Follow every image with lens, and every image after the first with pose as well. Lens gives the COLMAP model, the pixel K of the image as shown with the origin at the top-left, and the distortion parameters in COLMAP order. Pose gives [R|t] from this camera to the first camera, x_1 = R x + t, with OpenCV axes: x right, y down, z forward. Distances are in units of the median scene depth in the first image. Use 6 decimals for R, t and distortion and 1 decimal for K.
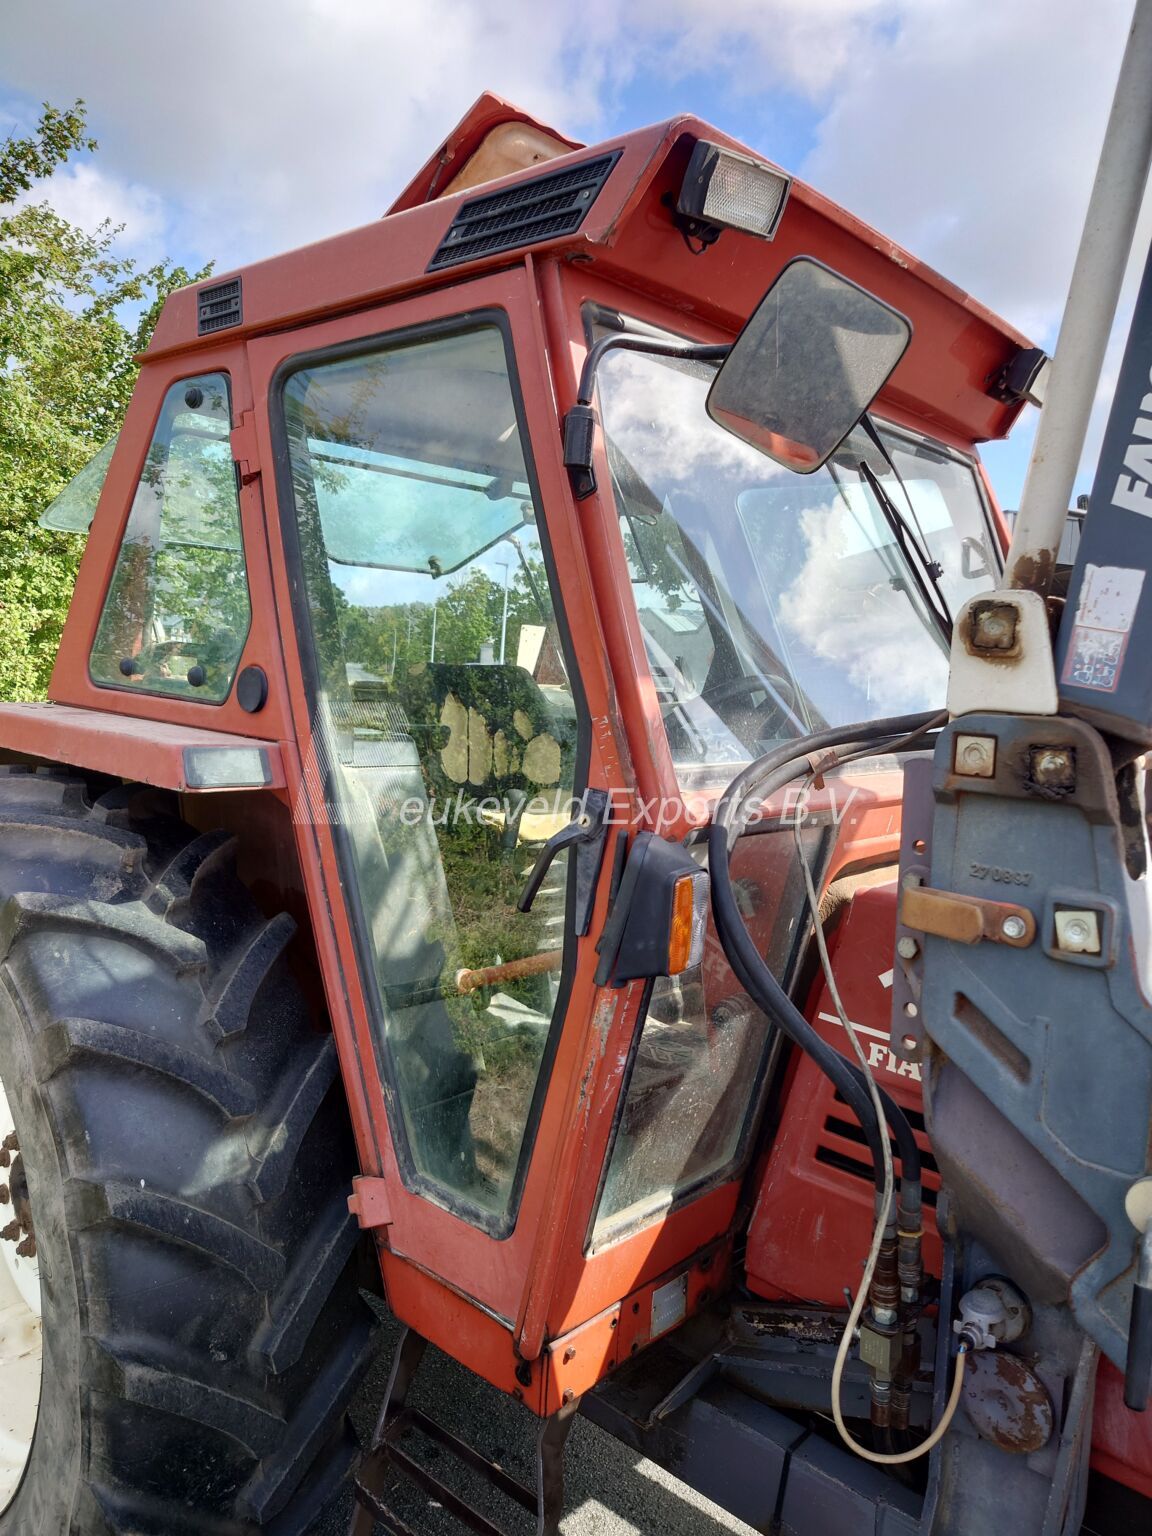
lens RADIAL K [[1131.6, 0, 576.0], [0, 1131.6, 768.0], [0, 0, 1]] dist [0.003741, 0.003521]
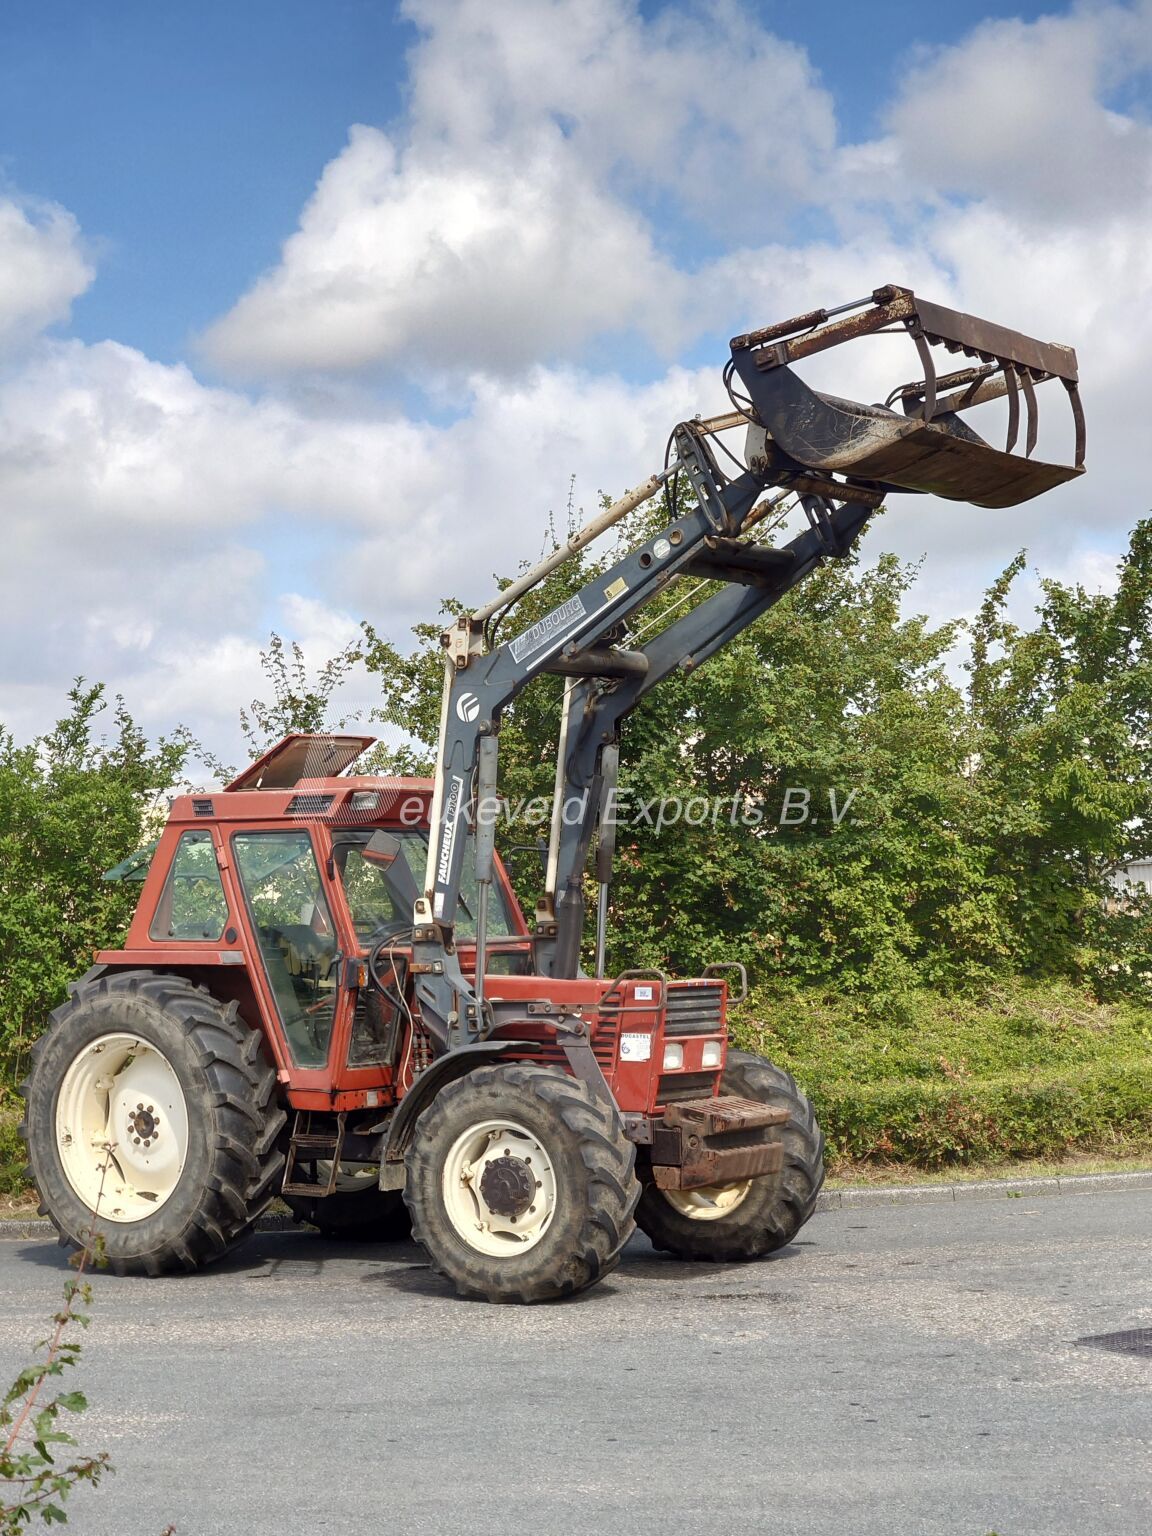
lens RADIAL K [[2576.9, 0, 576.0], [0, 2576.9, 768.0], [0, 0, 1]] dist [0.037642, 0.034716]
pose [[0.992349, -0.065452, 0.104685, -0.058769], [0.079830, 0.986978, -0.139650, 0.638854], [-0.094181, 0.146939, 0.984652, -7.200724]]
